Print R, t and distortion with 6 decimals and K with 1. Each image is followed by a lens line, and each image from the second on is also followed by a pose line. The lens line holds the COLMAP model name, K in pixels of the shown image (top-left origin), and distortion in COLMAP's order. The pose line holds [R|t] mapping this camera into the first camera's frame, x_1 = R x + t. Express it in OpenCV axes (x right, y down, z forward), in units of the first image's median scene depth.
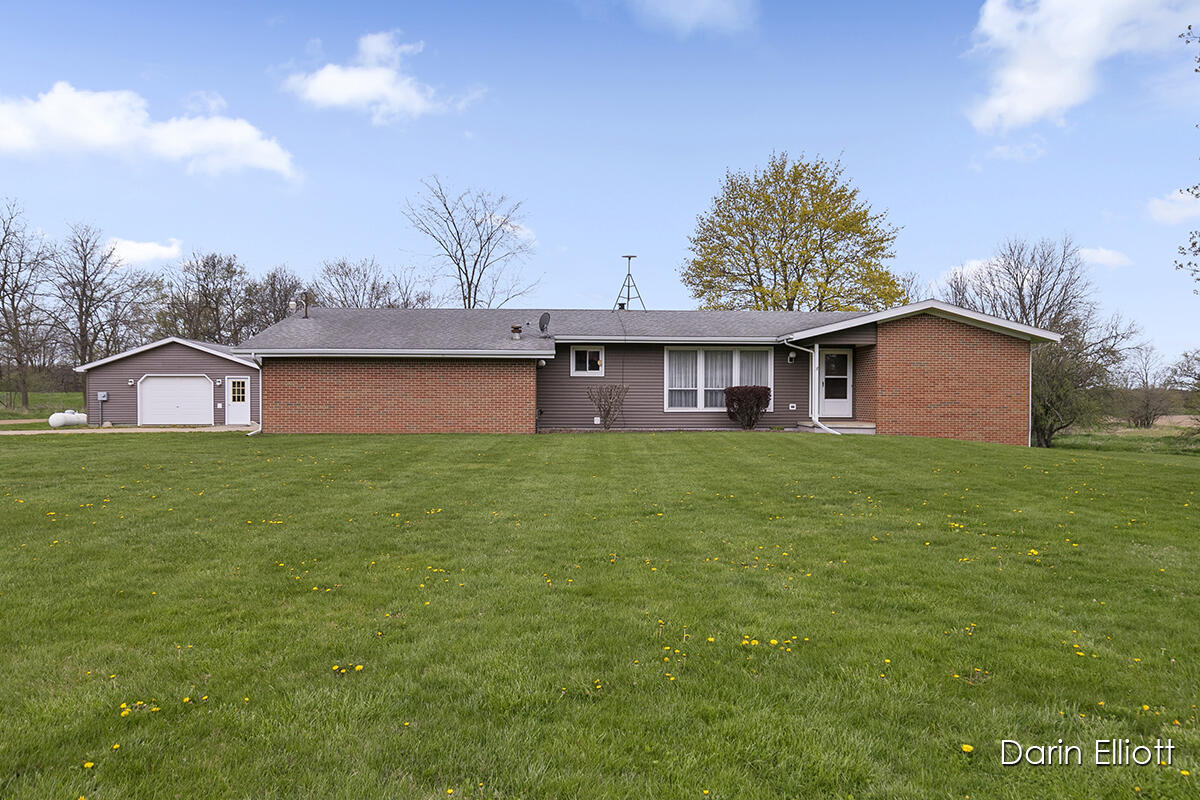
lens RADIAL K [[891.9, 0, 600.0], [0, 891.9, 400.0], [0, 0, 1]] dist [0.003143, -0.002576]
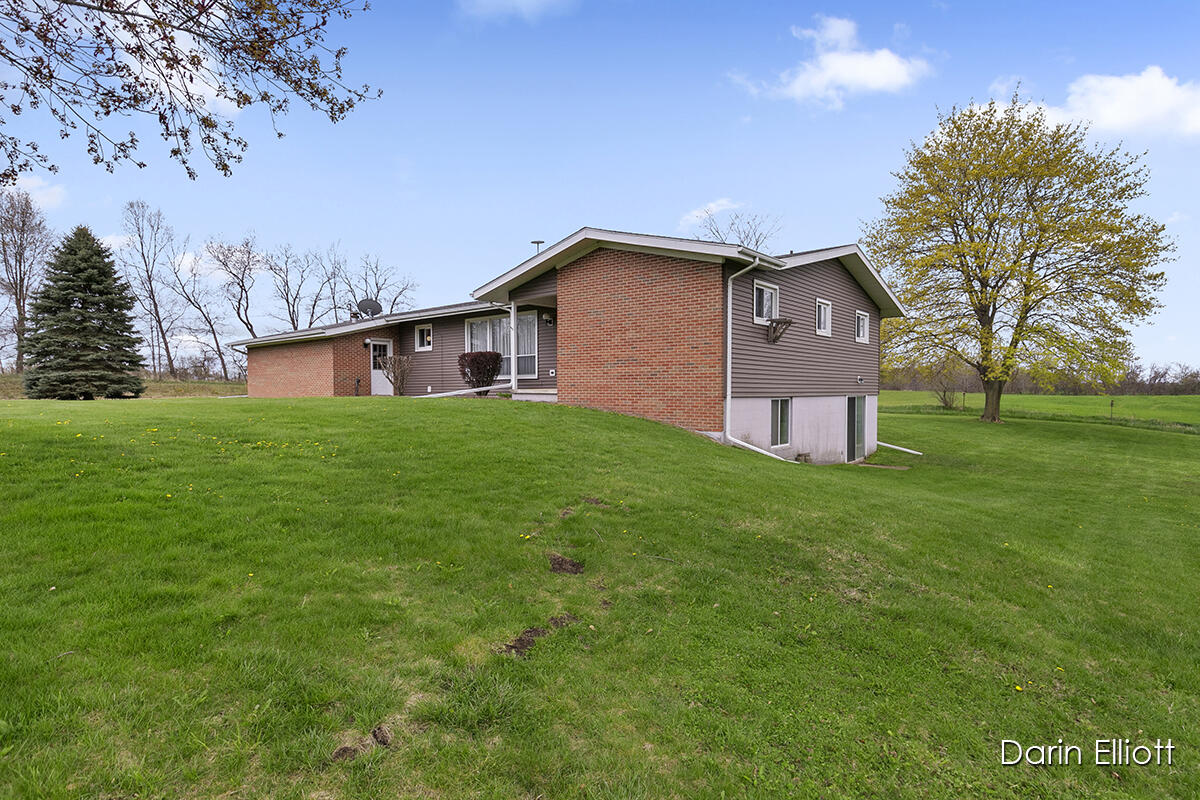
lens RADIAL K [[625.2, 0, 600.0], [0, 625.2, 400.0], [0, 0, 1]] dist [-0.060085, 0.000274]
pose [[0.733030, 0.003295, -0.680189, 0.499873], [0.002624, 0.999967, 0.007673, 0.022342], [0.680192, -0.007409, 0.732997, 0.403291]]
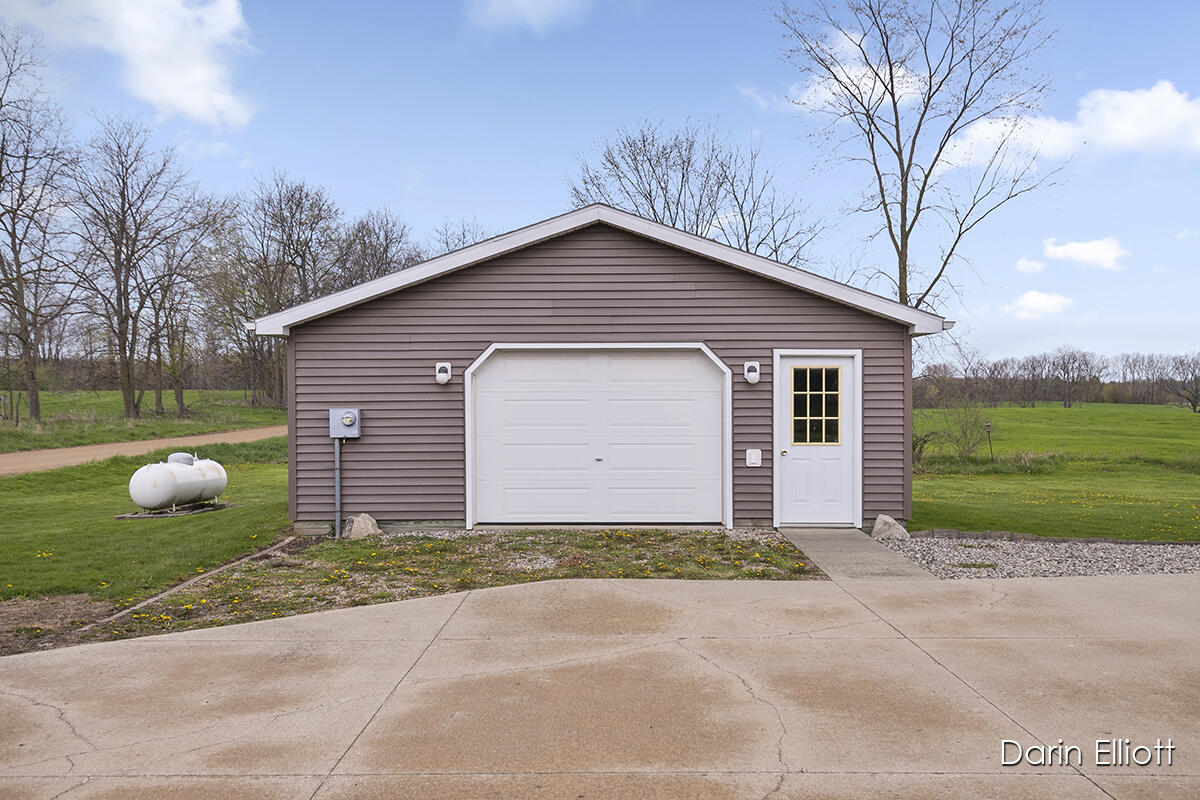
lens RADIAL K [[1061.9, 0, 600.0], [0, 1061.9, 400.0], [0, 0, 1]] dist [0.010005, 0.003062]
pose [[0.997279, -0.000456, -0.073715, -0.447669], [0.000676, 0.999995, 0.002962, -0.012200], [0.073714, -0.003004, 0.997275, 0.667400]]
